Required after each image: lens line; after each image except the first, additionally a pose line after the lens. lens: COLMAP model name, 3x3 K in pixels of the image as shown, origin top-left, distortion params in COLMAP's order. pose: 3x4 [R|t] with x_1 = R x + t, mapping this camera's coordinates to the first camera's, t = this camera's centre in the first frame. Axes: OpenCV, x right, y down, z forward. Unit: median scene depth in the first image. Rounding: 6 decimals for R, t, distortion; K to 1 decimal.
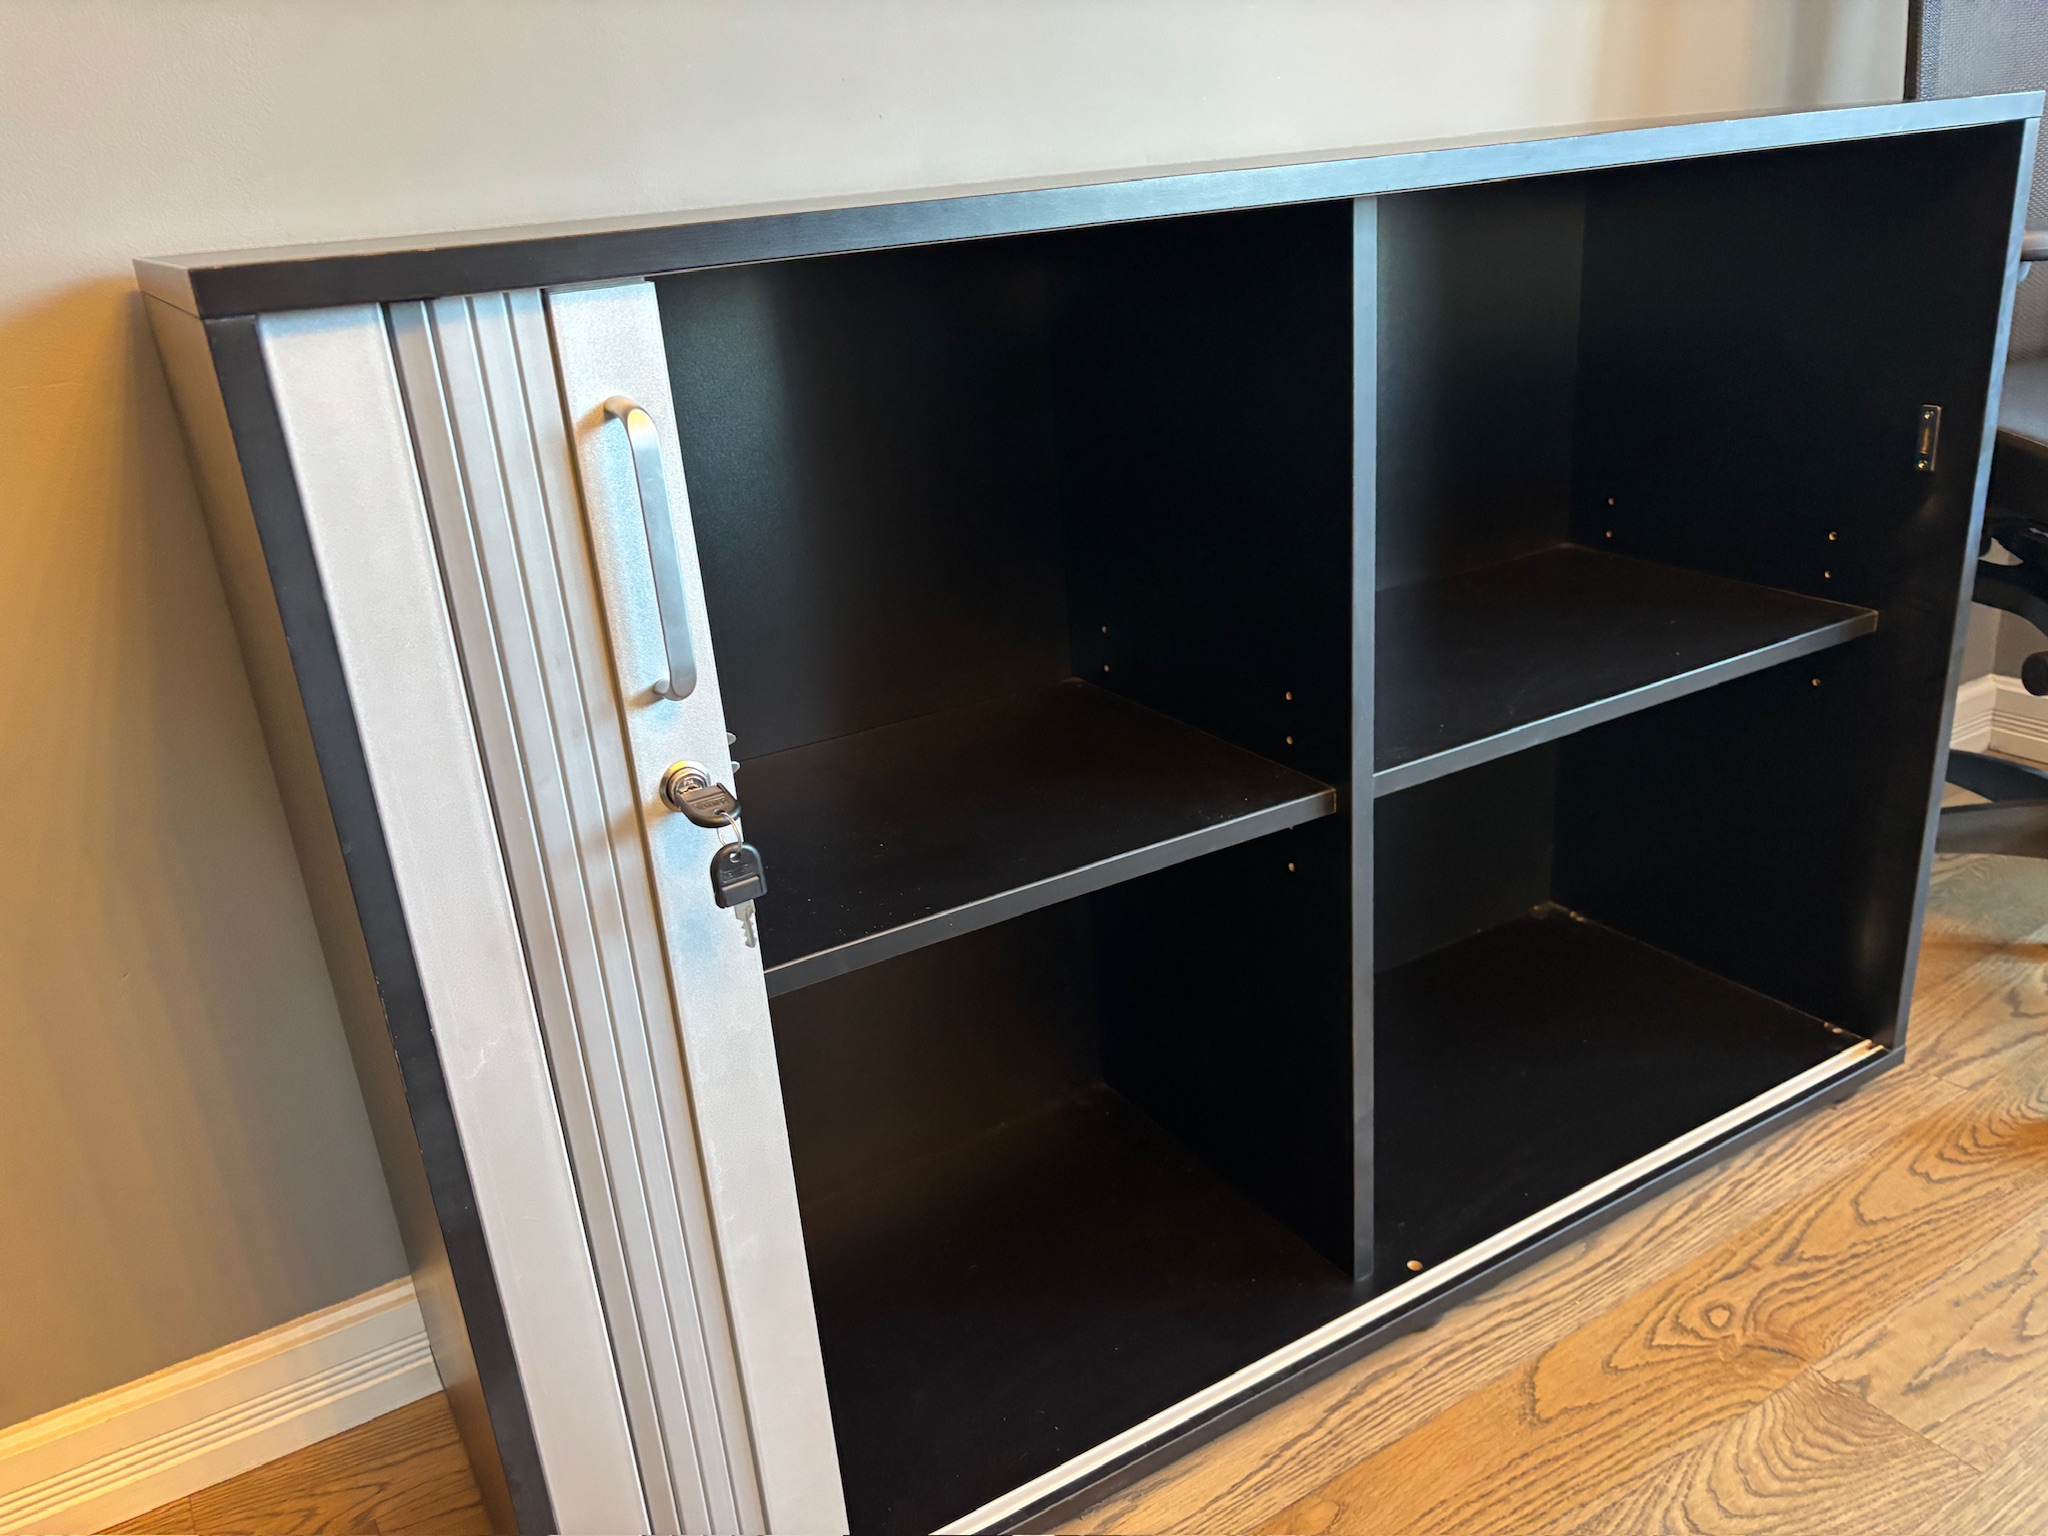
lens RADIAL K [[1577.7, 0, 1003.6], [0, 1577.7, 801.2], [0, 0, 1]] dist [0.045779, -0.049284]
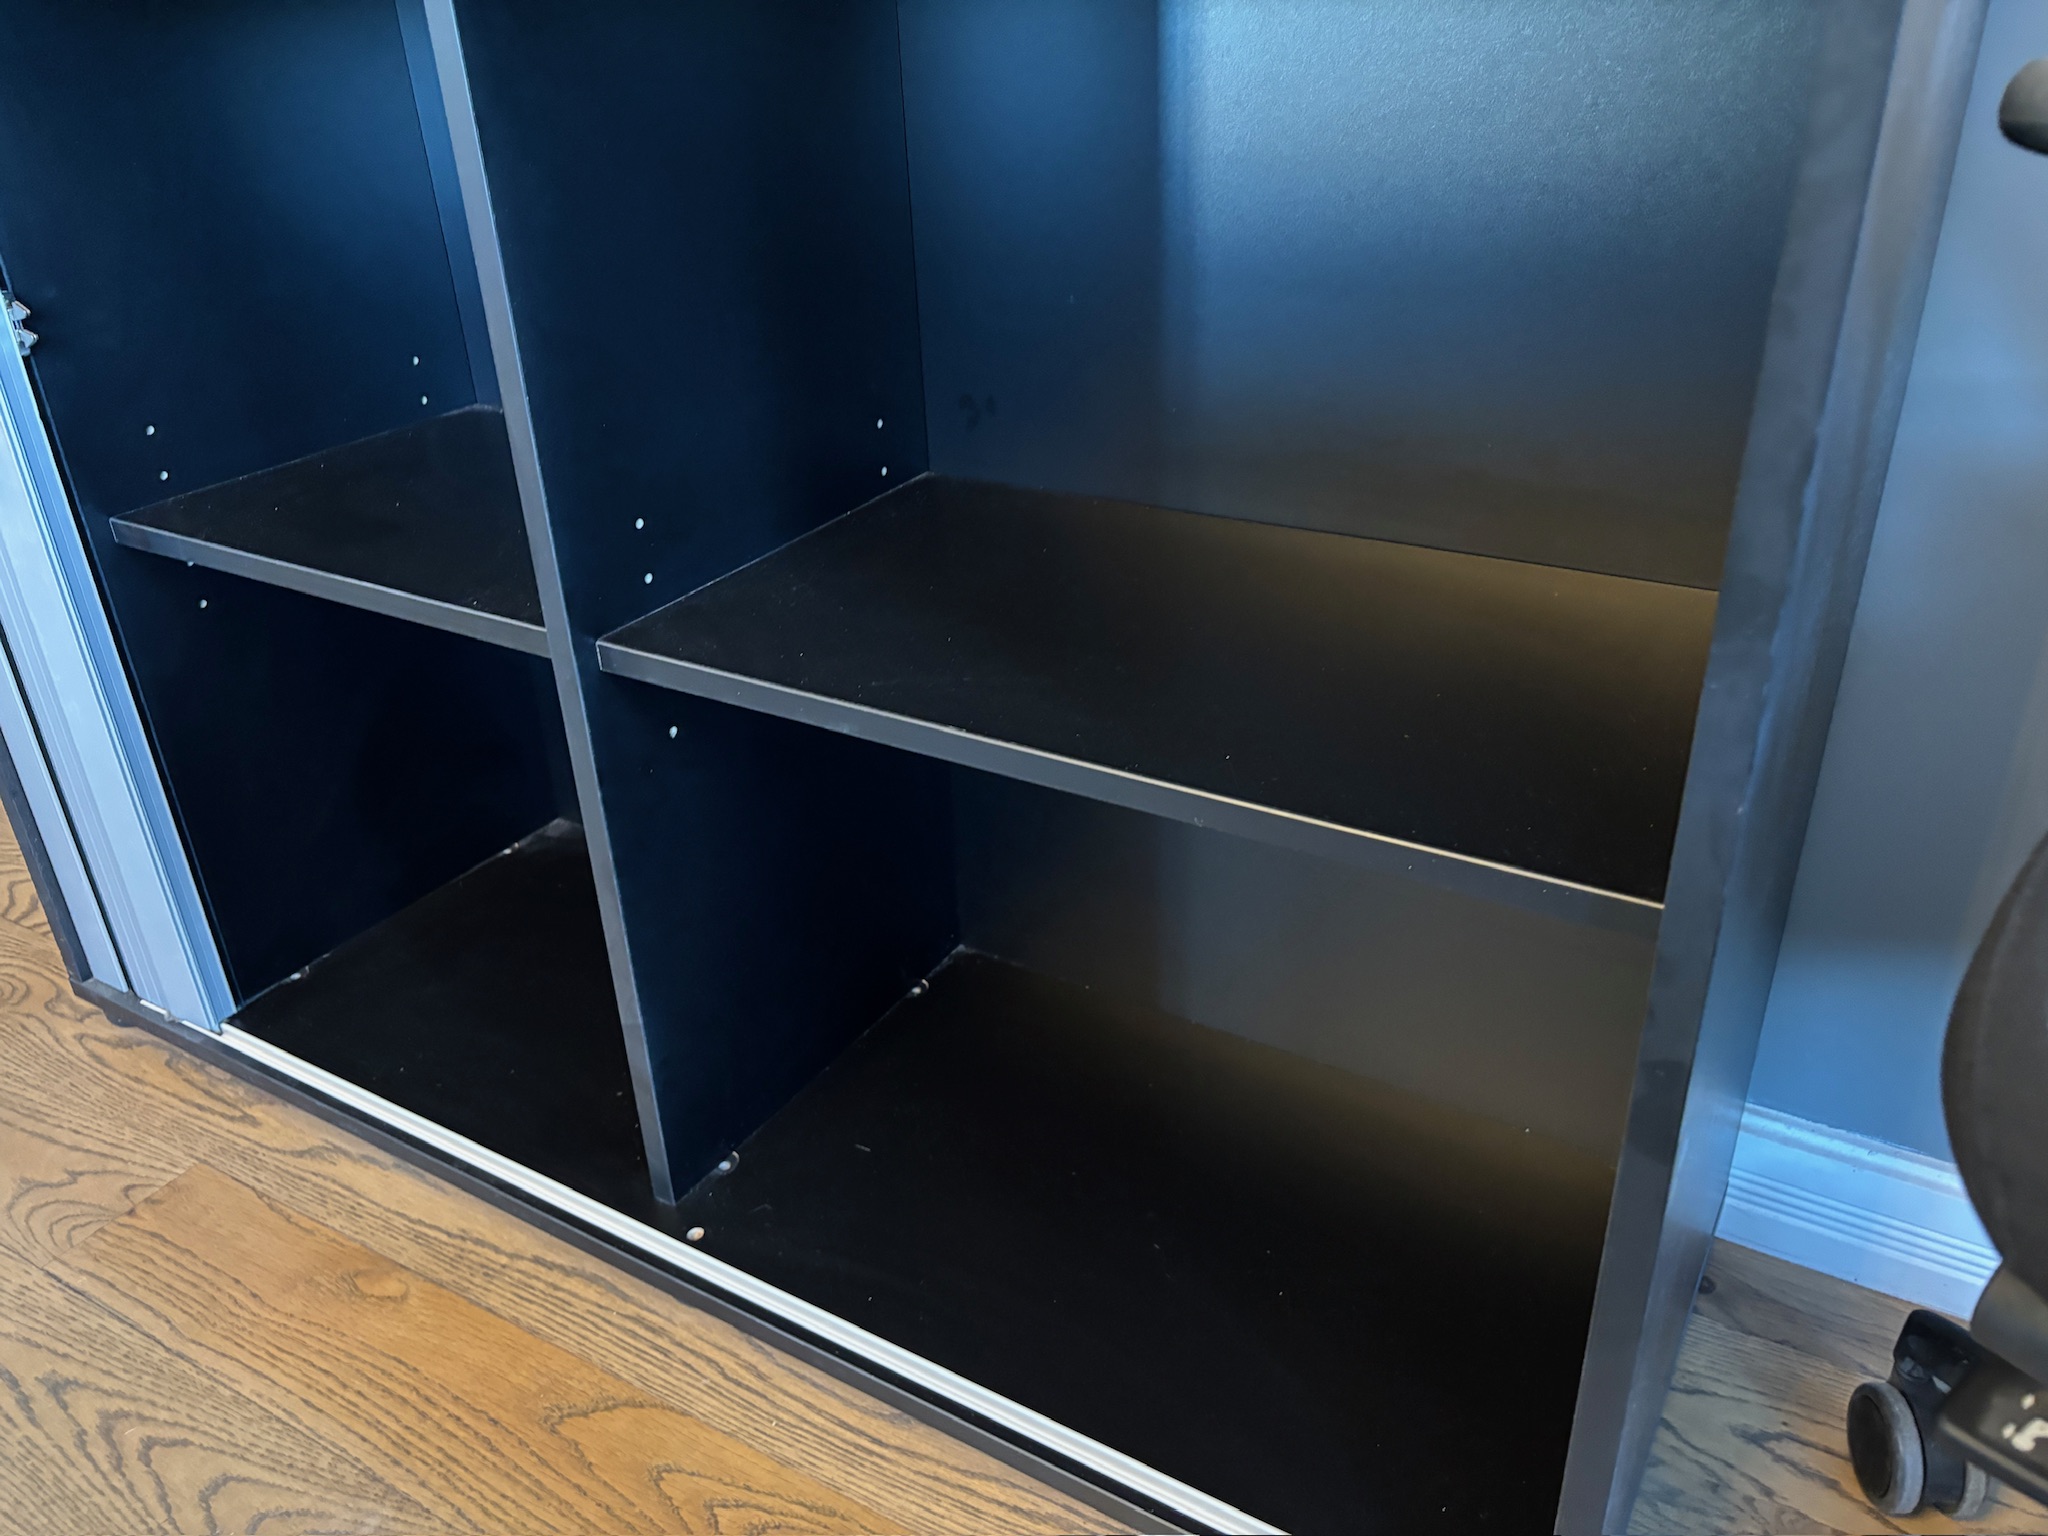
lens RADIAL K [[1577.7, 0, 1025.0], [0, 1577.7, 766.2], [0, 0, 1]] dist [0.045779, -0.049284]
pose [[0.461038, 0.453858, -0.762533, 0.899246], [-0.337640, 0.884396, 0.322248, -0.266942], [0.820636, 0.108893, 0.560980, 0.662648]]
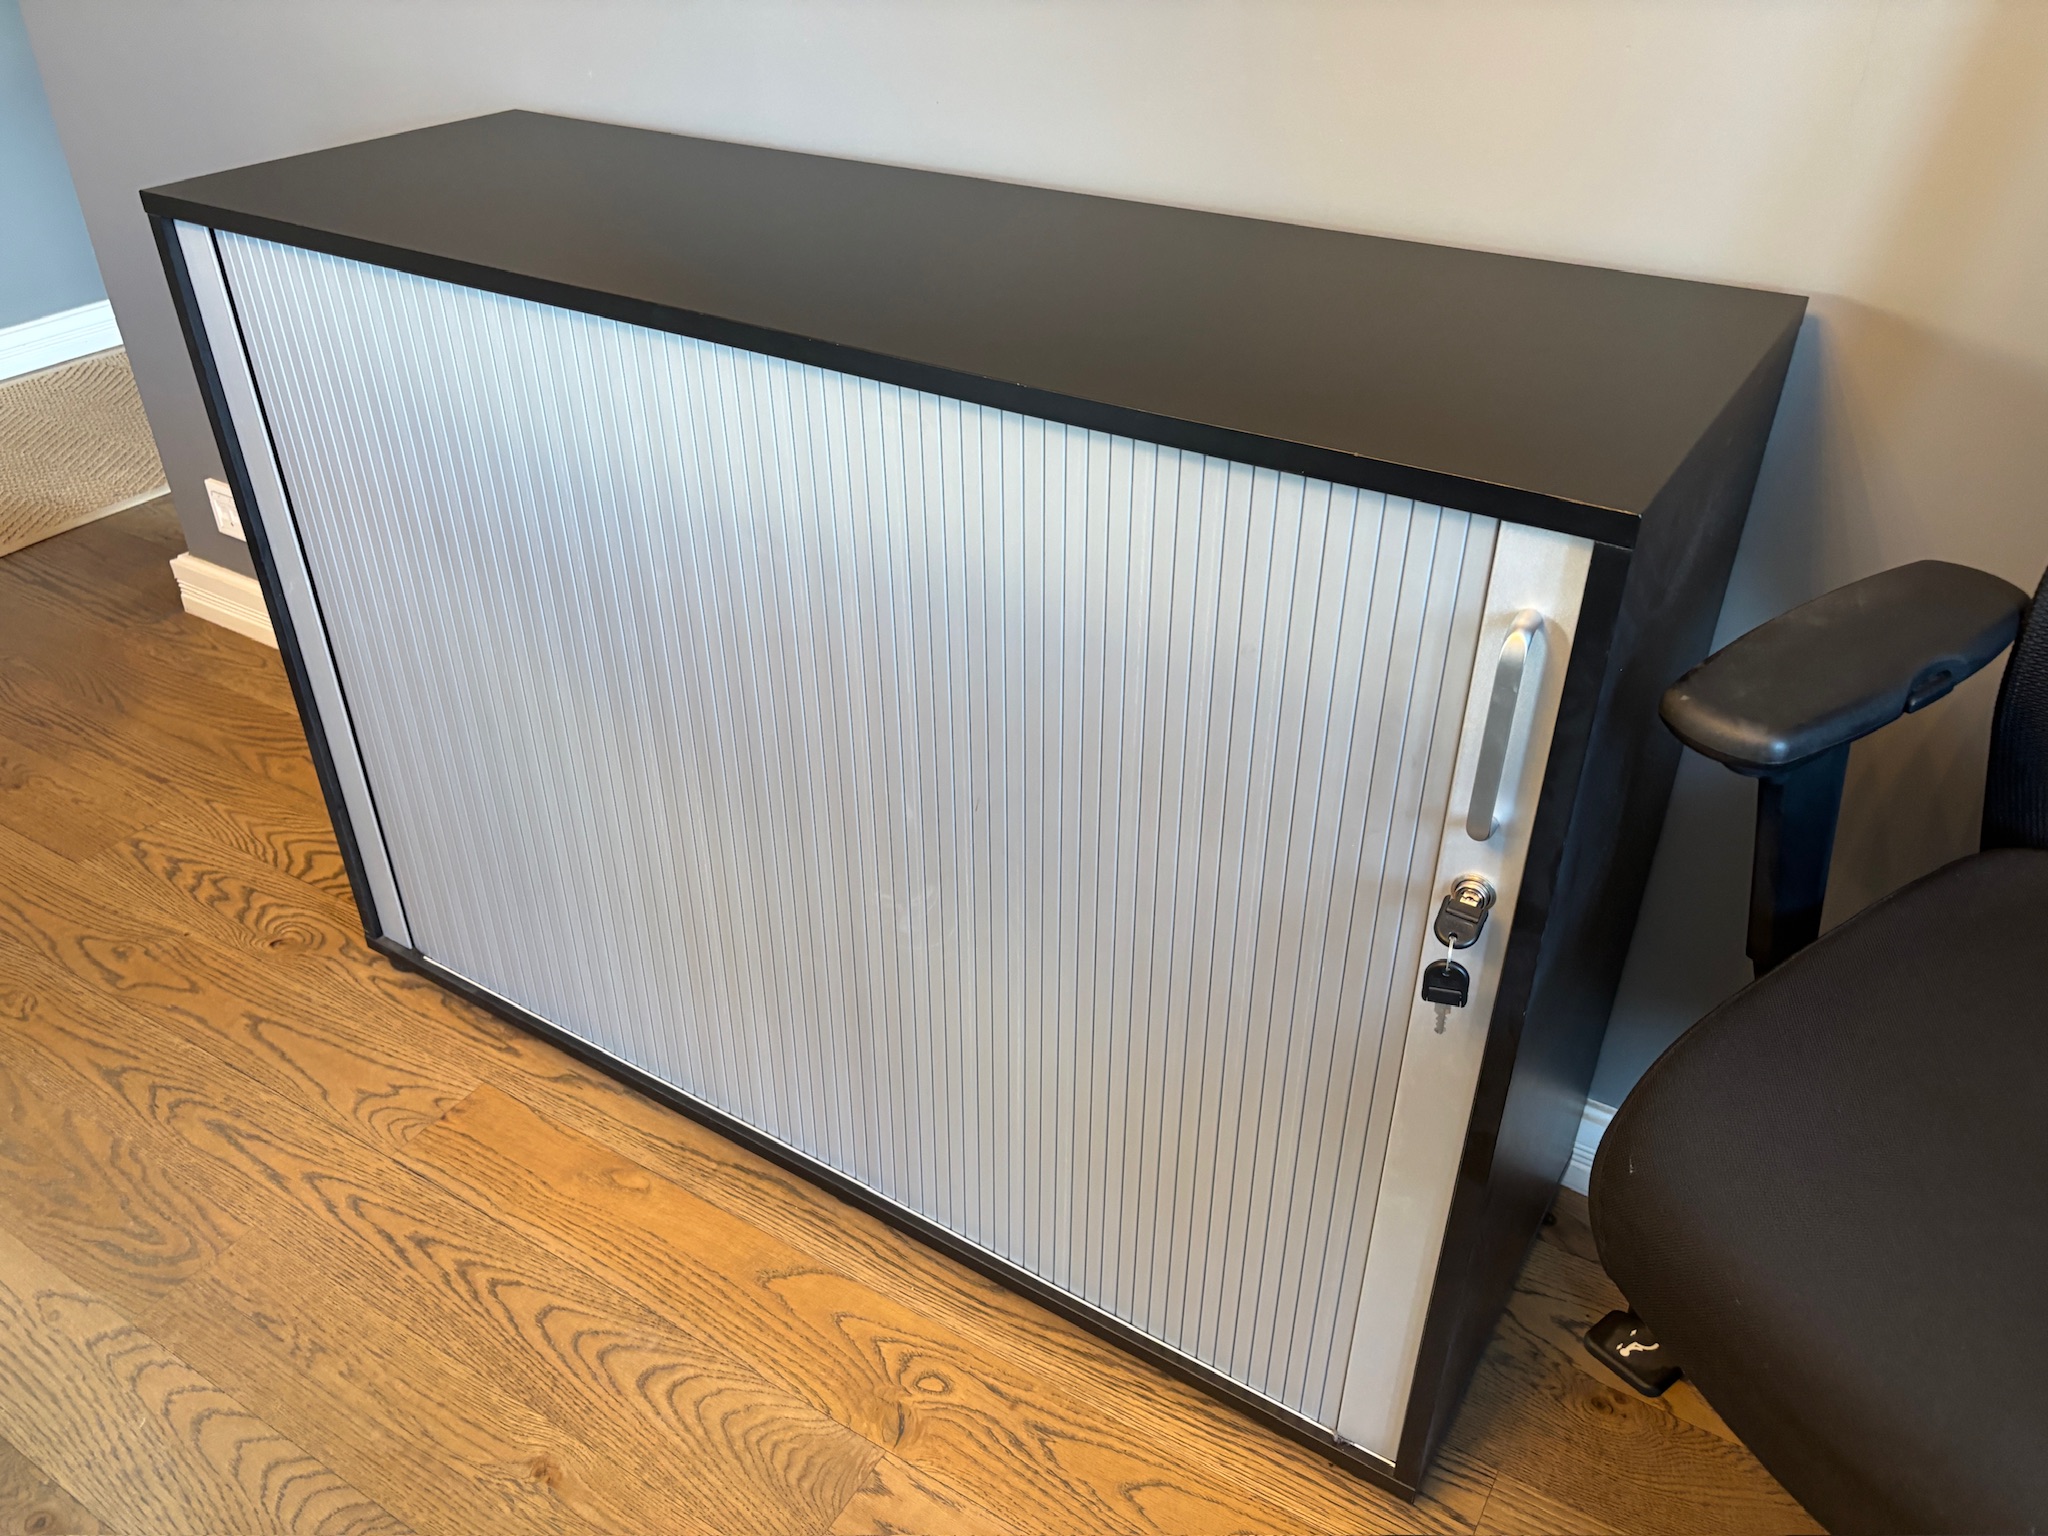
lens RADIAL K [[1577.7, 0, 1027.4], [0, 1577.7, 787.1], [0, 0, 1]] dist [0.045779, -0.049284]
pose [[0.440316, 0.554154, -0.706424, 1.055560], [-0.376044, 0.828290, 0.415362, -0.517698], [0.815299, 0.082756, 0.573096, 0.396397]]
